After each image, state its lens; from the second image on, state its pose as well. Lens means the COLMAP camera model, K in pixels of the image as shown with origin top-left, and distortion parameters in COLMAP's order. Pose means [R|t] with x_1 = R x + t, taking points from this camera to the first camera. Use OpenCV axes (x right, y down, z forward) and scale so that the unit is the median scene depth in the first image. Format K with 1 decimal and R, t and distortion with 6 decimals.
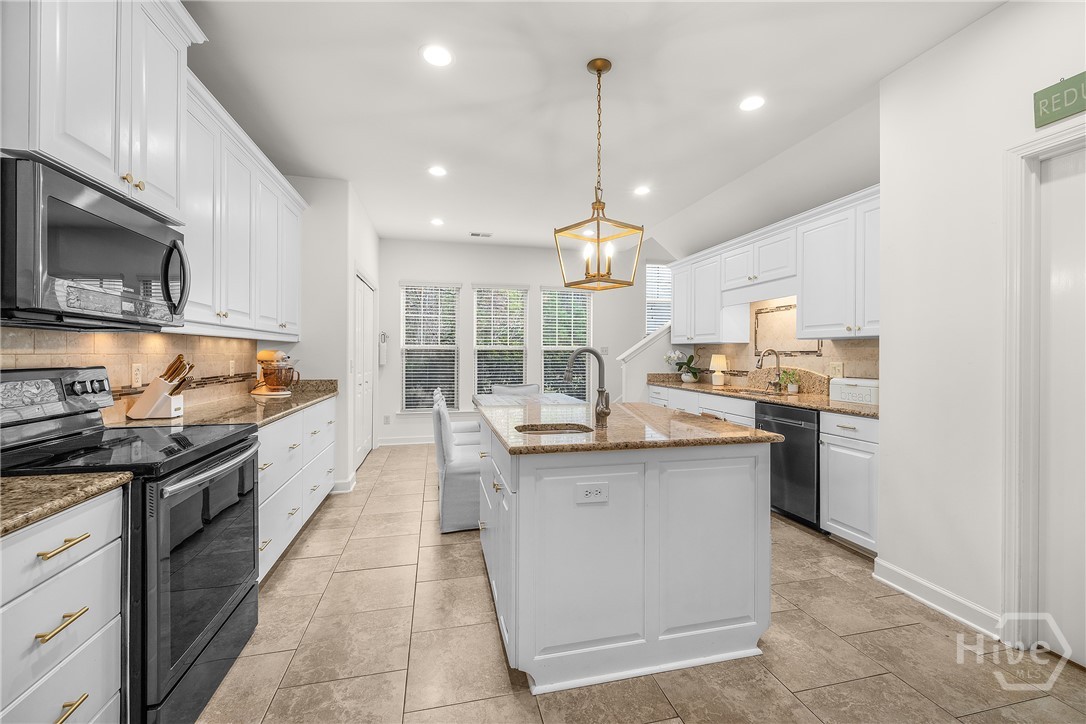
lens RADIAL K [[460.2, 0, 546.3], [0, 460.2, 356.1], [0, 0, 1]] dist [-0.000146, 0.000148]
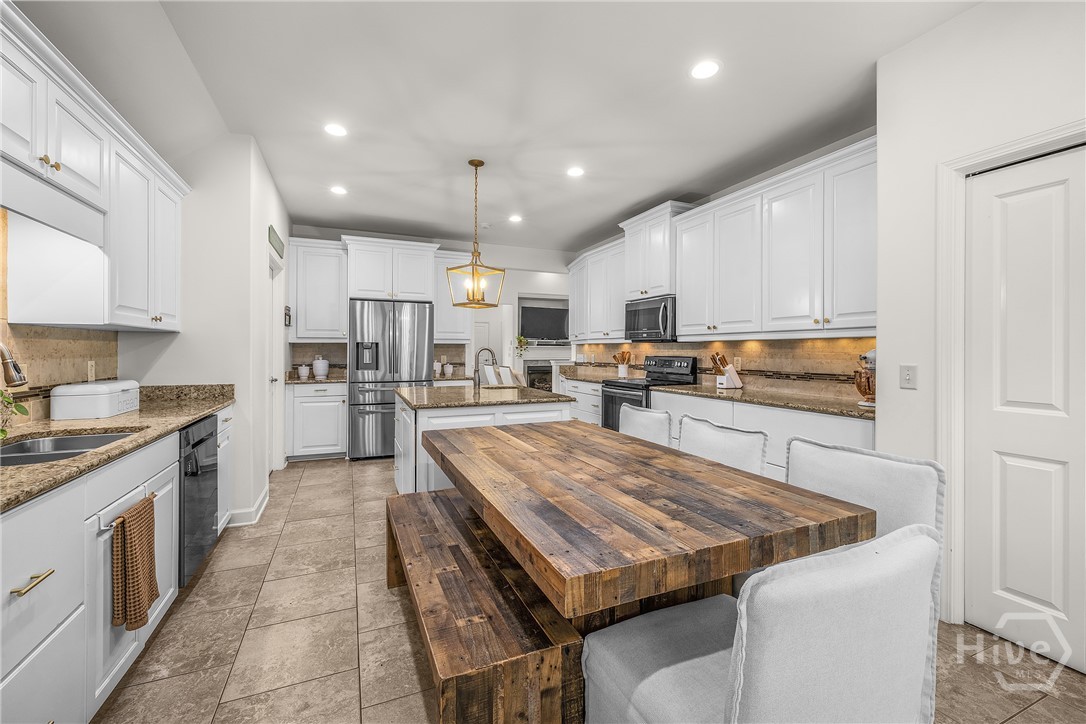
lens RADIAL K [[455.7, 0, 544.5], [0, 455.7, 353.1], [0, 0, 1]] dist [0.000039, 0.000052]
pose [[-0.984444, -0.006415, -0.175583, 0.097001], [-0.008411, 0.999908, 0.010627, -0.011138], [0.175499, 0.011939, -0.984407, 1.652636]]
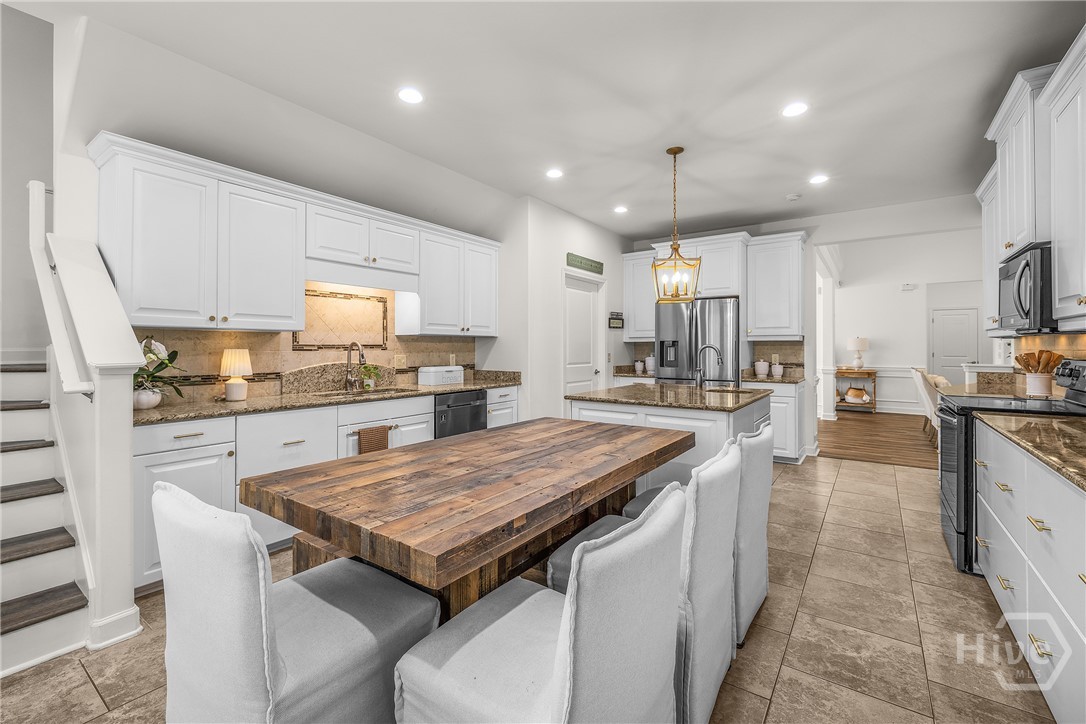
lens RADIAL K [[463.9, 0, 541.8], [0, 463.9, 345.9], [0, 0, 1]] dist [0.000590, 0.000183]
pose [[-0.655045, -0.002834, 0.755585, -0.466621], [-0.000319, 0.999994, 0.003474, -0.012964], [-0.755590, 0.002035, -0.655042, 1.484401]]
